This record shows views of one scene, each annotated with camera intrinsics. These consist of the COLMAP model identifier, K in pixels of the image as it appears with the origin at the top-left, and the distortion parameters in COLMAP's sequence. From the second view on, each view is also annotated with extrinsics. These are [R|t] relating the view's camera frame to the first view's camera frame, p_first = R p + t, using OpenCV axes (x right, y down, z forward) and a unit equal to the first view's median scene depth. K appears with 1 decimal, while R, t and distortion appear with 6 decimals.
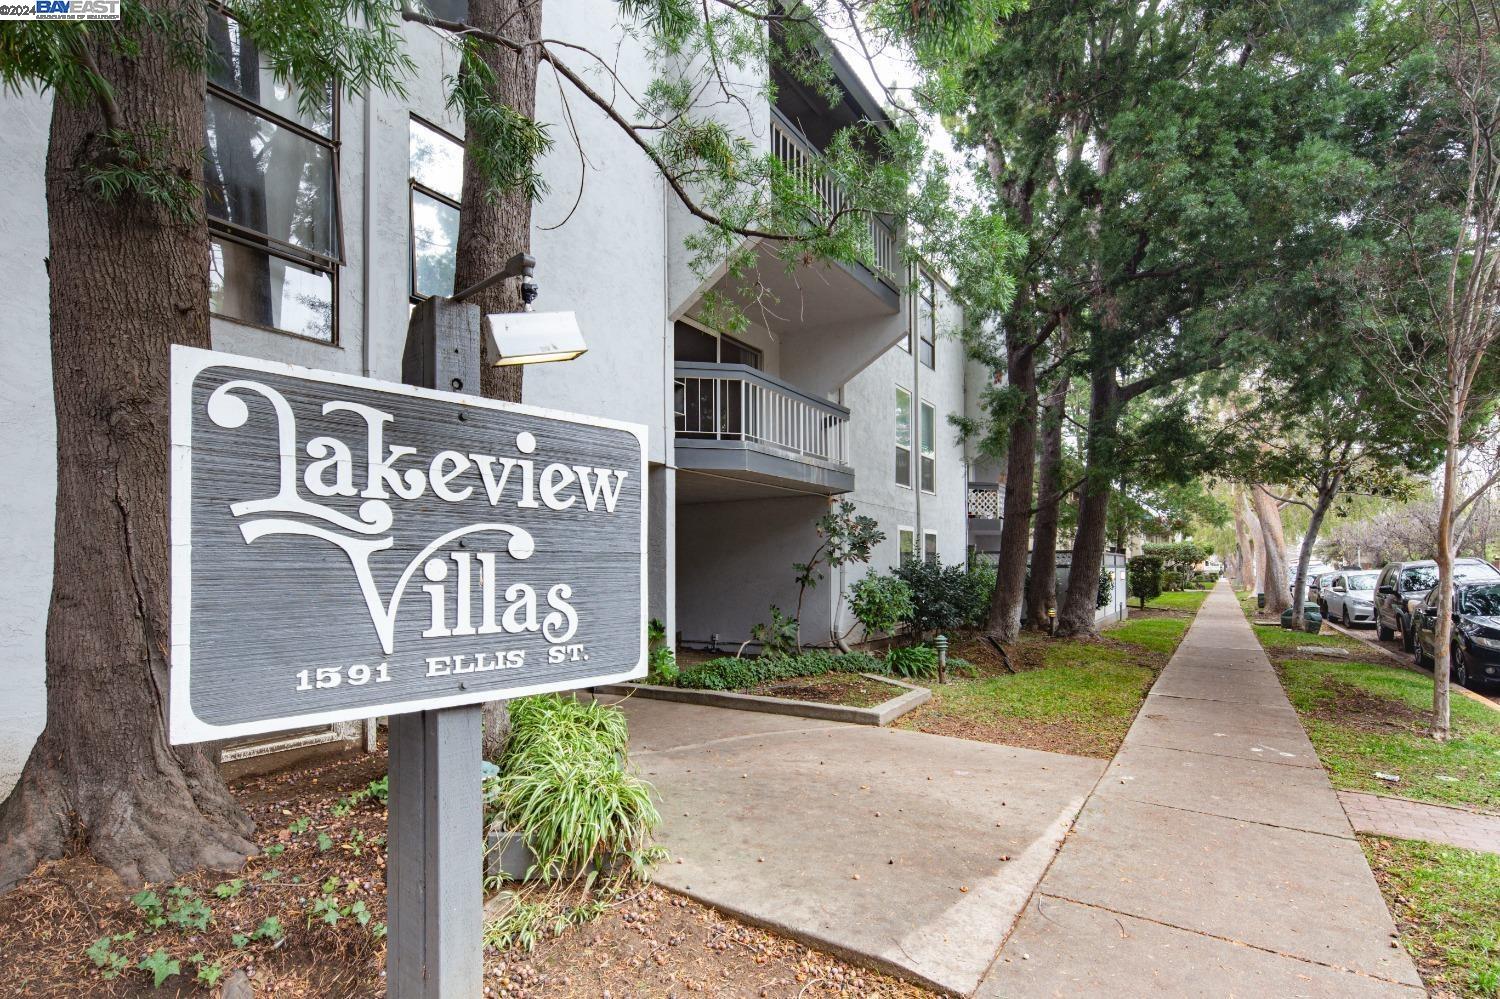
lens RADIAL K [[725.9, 0, 748.5], [0, 725.9, 562.6], [0, 0, 1]] dist [0.000693, 0.000021]
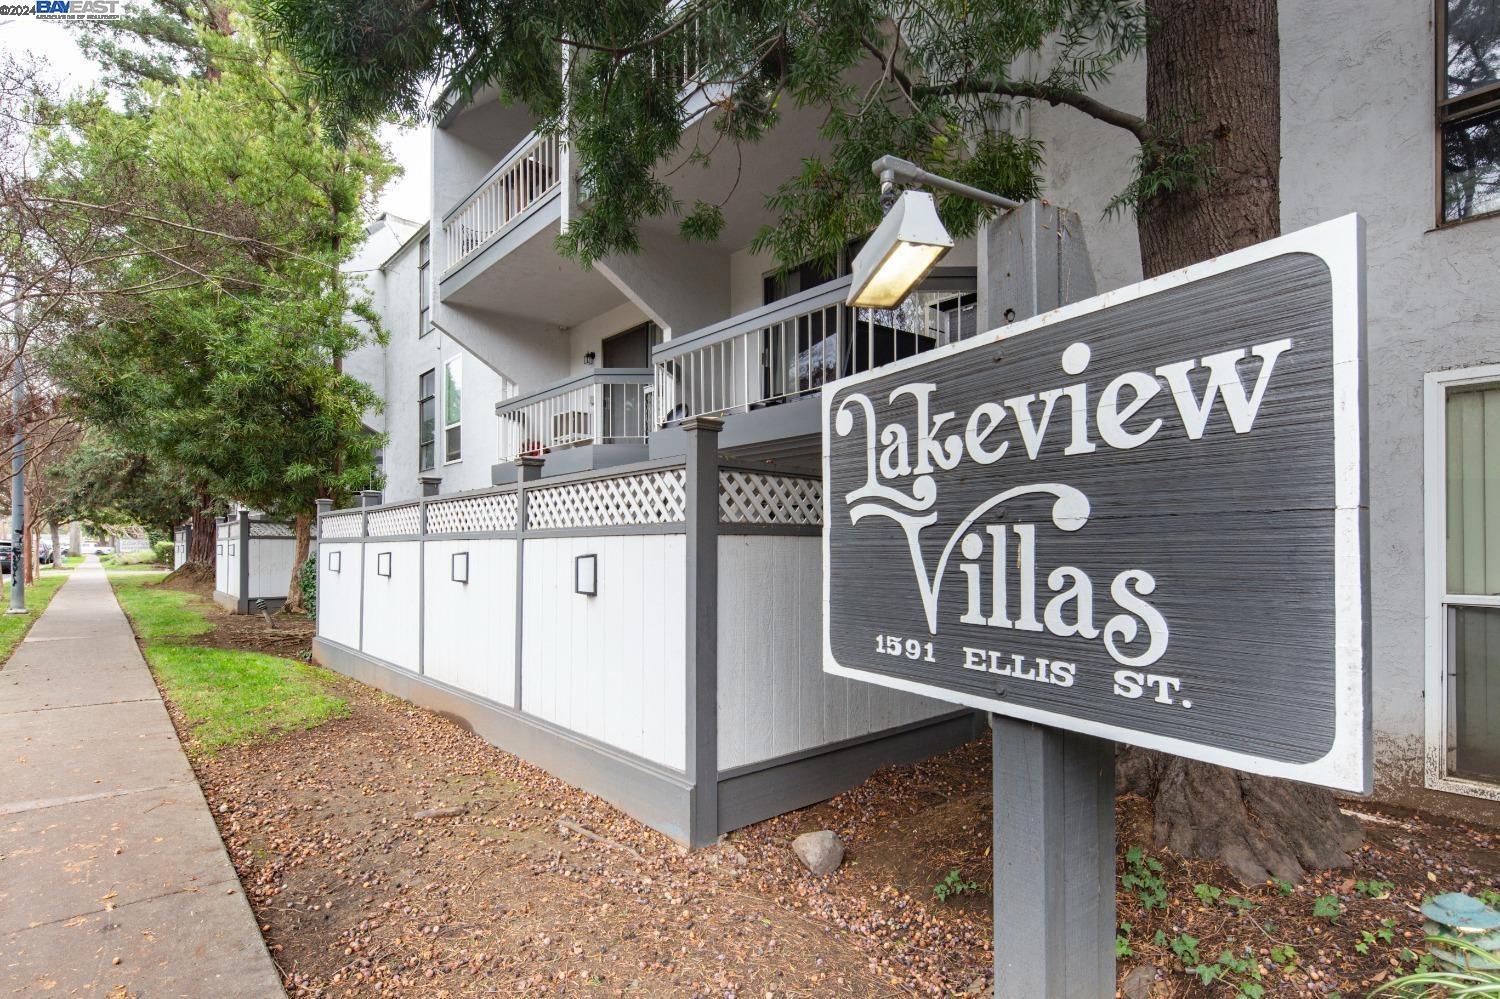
lens RADIAL K [[725.9, 0, 760.8], [0, 725.9, 550.7], [0, 0, 1]] dist [0.000693, 0.000021]
pose [[-0.249812, 0.002859, -0.968290, 0.453720], [0.006394, 0.999979, 0.001303, 0.011892], [0.968273, -0.005866, -0.249825, 0.944685]]
